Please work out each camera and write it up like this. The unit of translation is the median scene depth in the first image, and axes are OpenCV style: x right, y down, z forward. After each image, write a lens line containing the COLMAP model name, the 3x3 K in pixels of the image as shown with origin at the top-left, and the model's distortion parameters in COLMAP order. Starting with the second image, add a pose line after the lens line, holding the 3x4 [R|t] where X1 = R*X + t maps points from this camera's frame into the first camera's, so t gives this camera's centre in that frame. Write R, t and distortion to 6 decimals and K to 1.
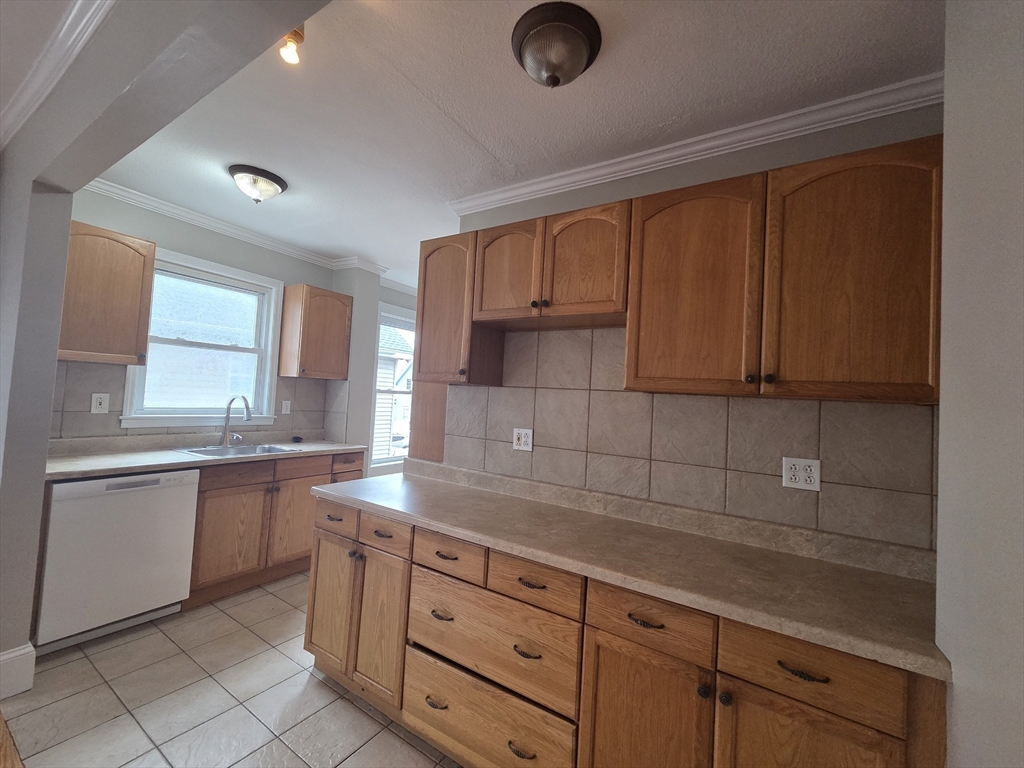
lens RADIAL K [[416.1, 0, 509.9], [0, 416.1, 379.9], [0, 0, 1]] dist [0.002844, -0.000125]
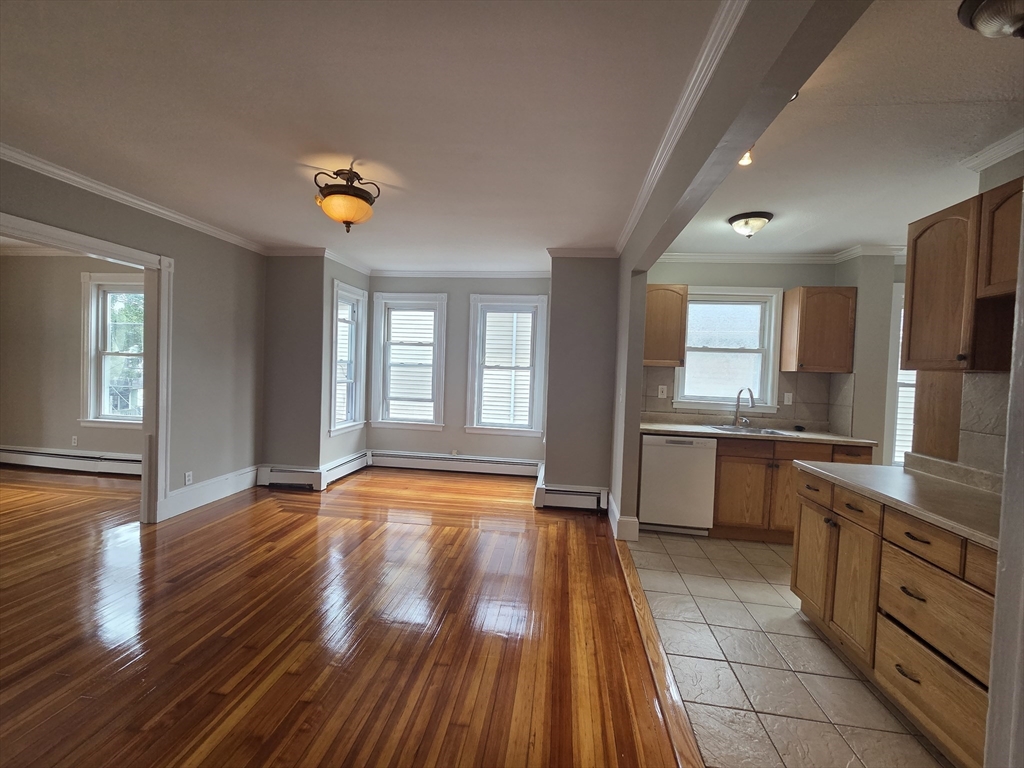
lens RADIAL K [[416.1, 0, 509.9], [0, 416.1, 379.9], [0, 0, 1]] dist [0.002844, -0.000125]
pose [[0.421252, -0.017613, -0.906773, 0.254513], [0.020439, 0.999742, -0.009924, 0.015918], [0.906713, -0.014353, 0.421503, -0.235882]]
